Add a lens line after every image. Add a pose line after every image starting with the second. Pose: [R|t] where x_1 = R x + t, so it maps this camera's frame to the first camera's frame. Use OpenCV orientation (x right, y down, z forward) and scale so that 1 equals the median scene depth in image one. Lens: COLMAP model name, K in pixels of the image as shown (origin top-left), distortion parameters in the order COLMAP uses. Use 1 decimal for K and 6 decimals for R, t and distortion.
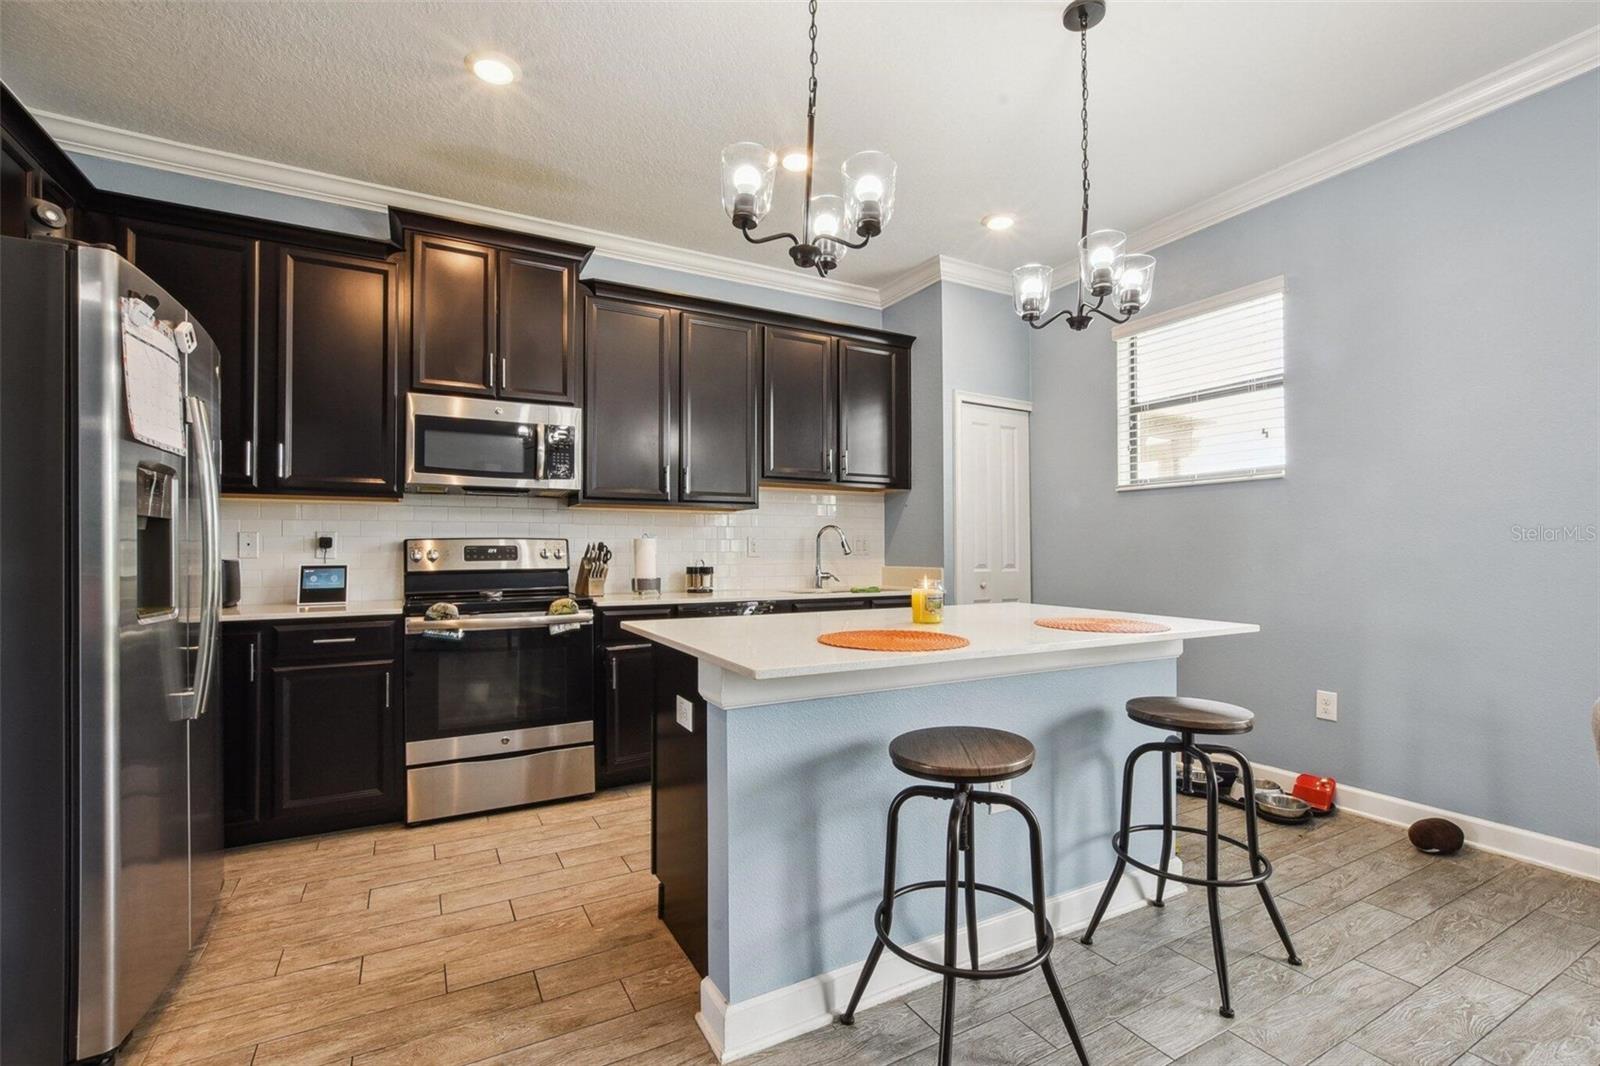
lens RADIAL K [[722.0, 0, 794.2], [0, 722.0, 538.7], [0, 0, 1]] dist [-0.007574, 0.000393]
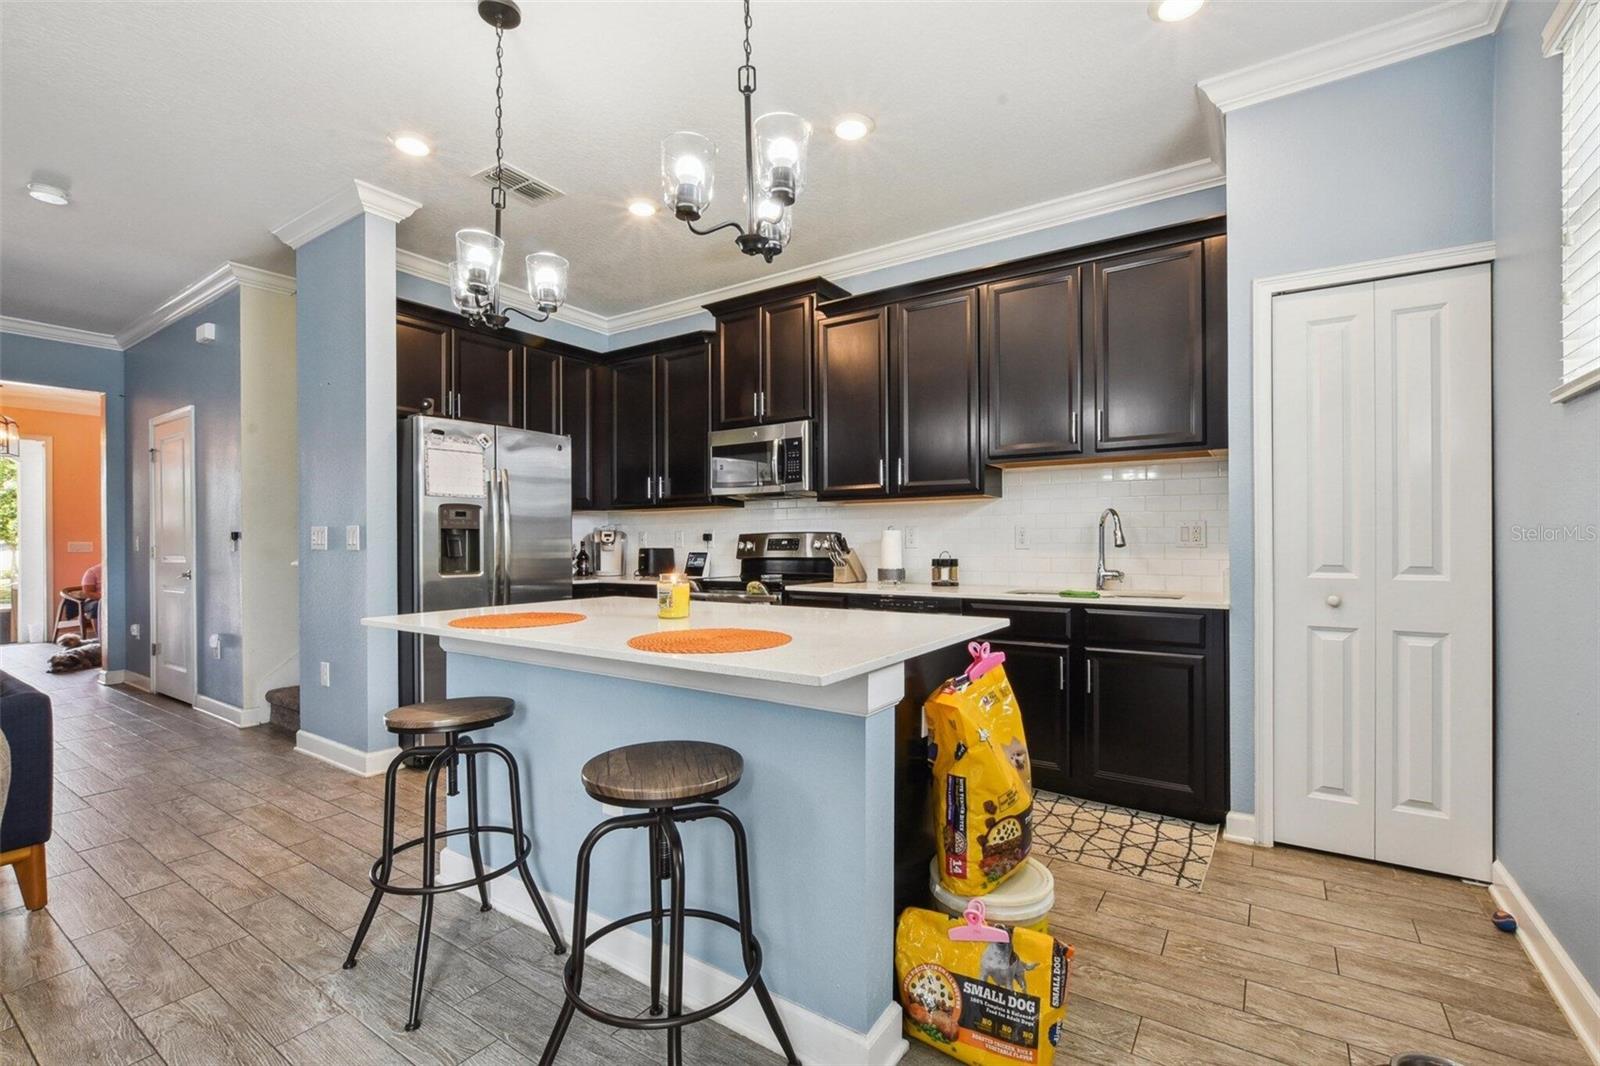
lens RADIAL K [[722.0, 0, 790.9], [0, 722.0, 534.8], [0, 0, 1]] dist [-0.007574, 0.000393]
pose [[0.456119, -0.011786, -0.889841, 0.618647], [0.016524, 0.999852, -0.004774, 0.008875], [0.889765, -0.012526, 0.456246, 0.388554]]
